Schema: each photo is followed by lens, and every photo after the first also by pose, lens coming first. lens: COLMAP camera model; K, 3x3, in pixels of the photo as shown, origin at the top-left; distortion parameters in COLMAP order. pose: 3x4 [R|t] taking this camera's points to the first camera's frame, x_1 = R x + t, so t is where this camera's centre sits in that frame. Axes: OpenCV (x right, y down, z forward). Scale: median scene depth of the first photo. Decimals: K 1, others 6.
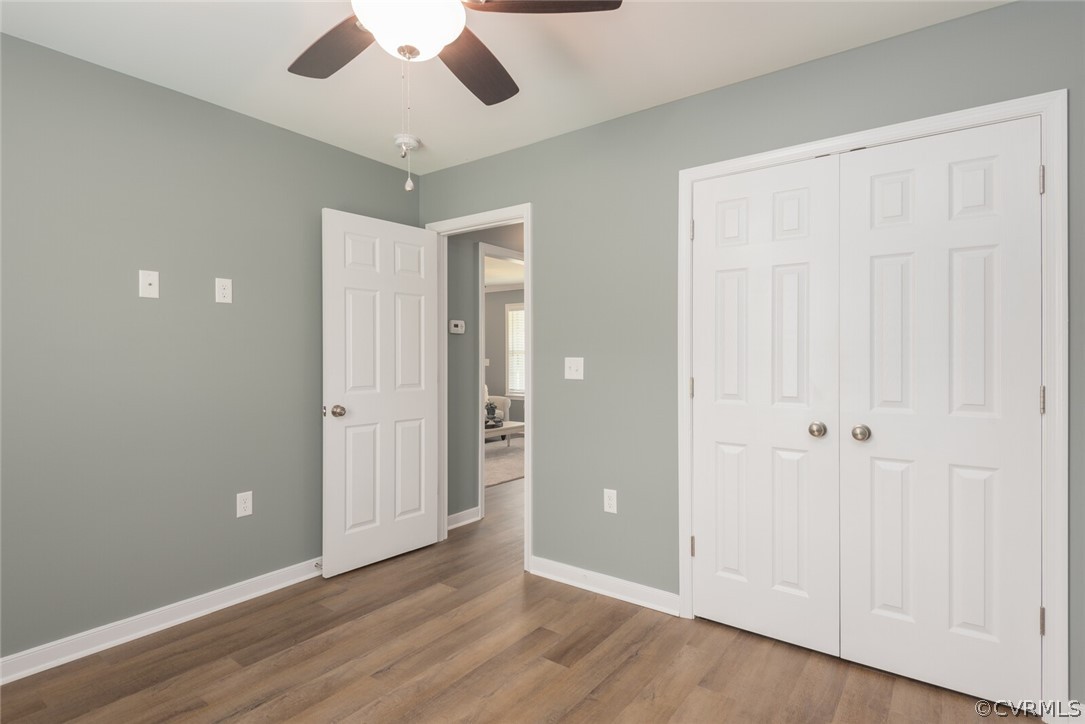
lens RADIAL K [[547.4, 0, 546.4], [0, 547.4, 362.4], [0, 0, 1]] dist [0.037879, -0.020394]
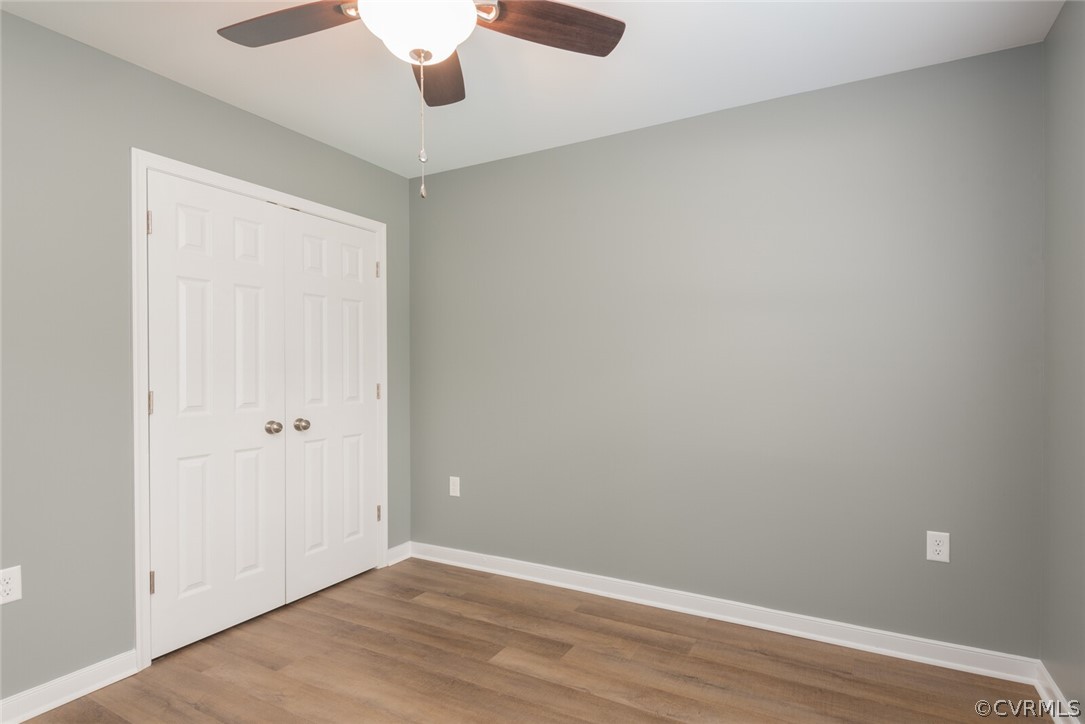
lens RADIAL K [[541.6, 0, 542.5], [0, 541.6, 362.0], [0, 0, 1]] dist [-0.018370, 0.001301]
pose [[-0.113364, 0.012017, 0.993481, -0.746047], [0.006173, 0.999916, -0.011390, -0.004377], [-0.993534, 0.004841, -0.113428, 0.538866]]
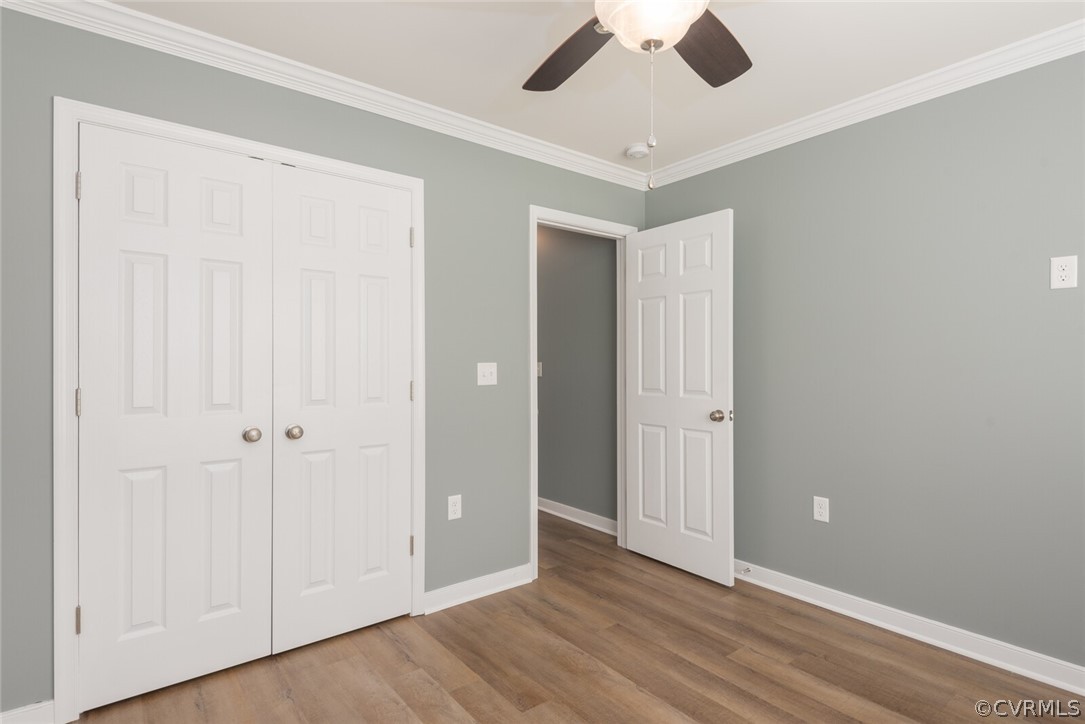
lens RADIAL K [[547.4, 0, 546.4], [0, 547.4, 362.4], [0, 0, 1]] dist [0.037879, -0.020394]
pose [[0.277890, -0.001063, 0.960612, -0.306730], [0.006577, 0.999978, -0.000796, -0.002676], [-0.960591, 0.006539, 0.277890, 0.223235]]
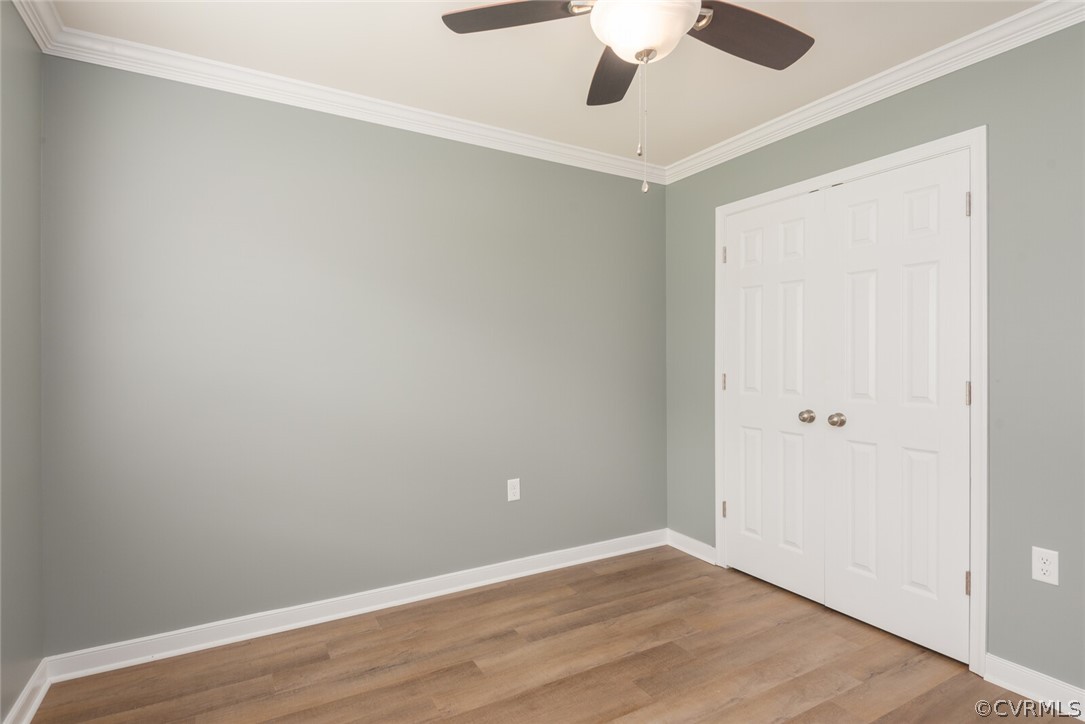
lens RADIAL K [[541.6, 0, 542.5], [0, 541.6, 362.0], [0, 0, 1]] dist [-0.018370, 0.001301]
pose [[0.911198, 0.001637, -0.411966, 0.444902], [-0.002503, 0.999996, -0.001562, 0.004630], [0.411962, 0.002455, 0.911198, -0.317139]]
